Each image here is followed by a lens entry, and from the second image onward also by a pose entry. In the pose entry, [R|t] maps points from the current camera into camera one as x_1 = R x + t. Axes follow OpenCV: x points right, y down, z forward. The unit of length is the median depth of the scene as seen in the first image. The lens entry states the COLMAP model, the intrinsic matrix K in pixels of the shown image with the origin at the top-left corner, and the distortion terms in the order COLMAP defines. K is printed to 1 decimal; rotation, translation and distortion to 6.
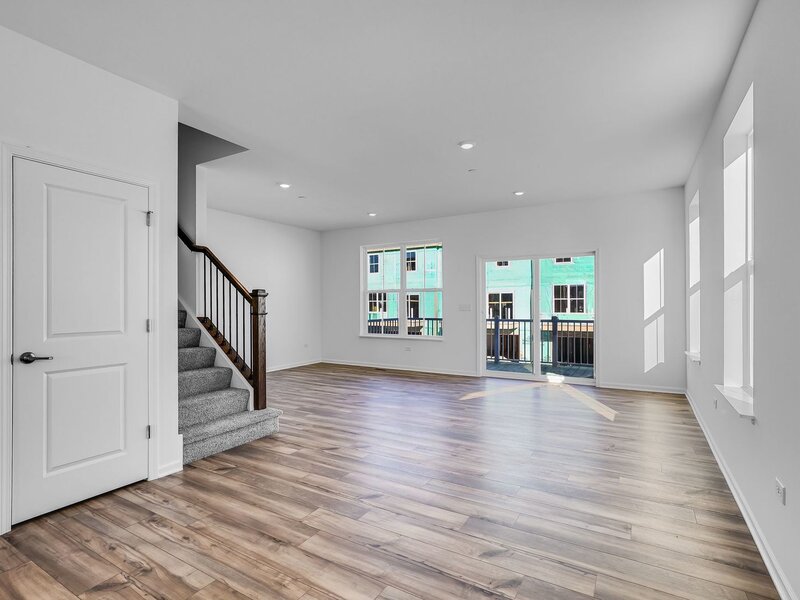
lens RADIAL K [[406.5, 0, 397.0], [0, 406.5, 299.8], [0, 0, 1]] dist [-0.018150, 0.004635]
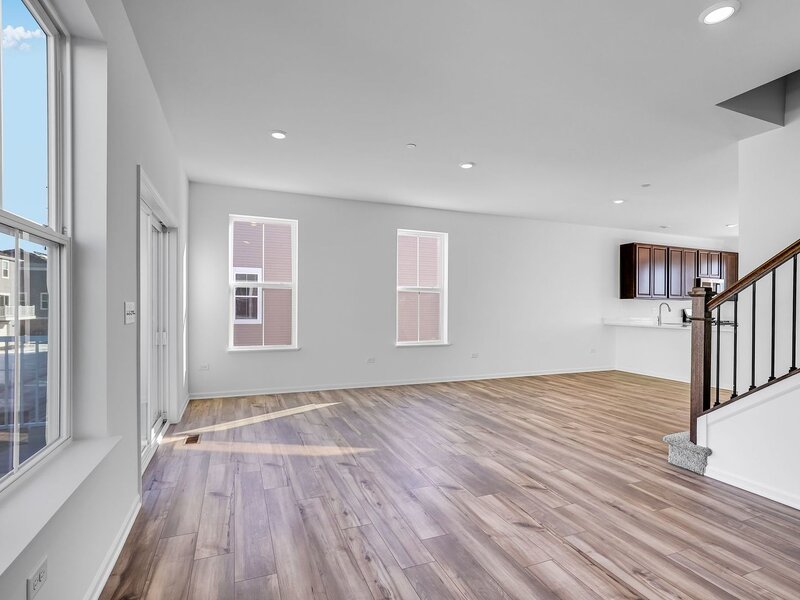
lens RADIAL K [[406.5, 0, 396.7], [0, 406.5, 305.1], [0, 0, 1]] dist [-0.018150, 0.004635]
pose [[-0.799799, 0.001303, 0.600266, -0.409394], [-0.008119, 0.999883, -0.012987, 0.028156], [-0.600213, -0.015260, -0.799695, 2.376433]]
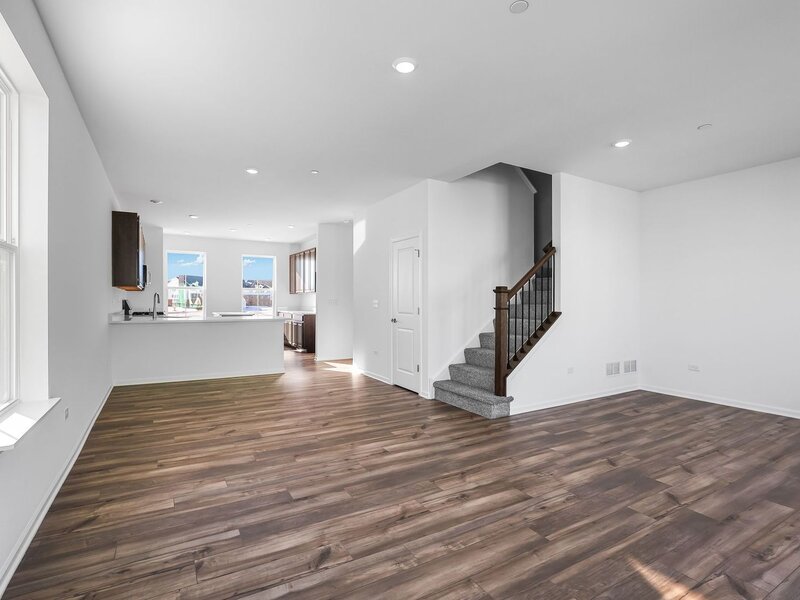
lens RADIAL K [[406.5, 0, 397.4], [0, 406.5, 304.0], [0, 0, 1]] dist [-0.018150, 0.004635]
pose [[-0.472848, 0.011545, -0.881069, 0.910545], [0.006847, 0.999932, 0.009429, 0.013084], [0.881118, -0.001574, -0.472895, 1.542951]]
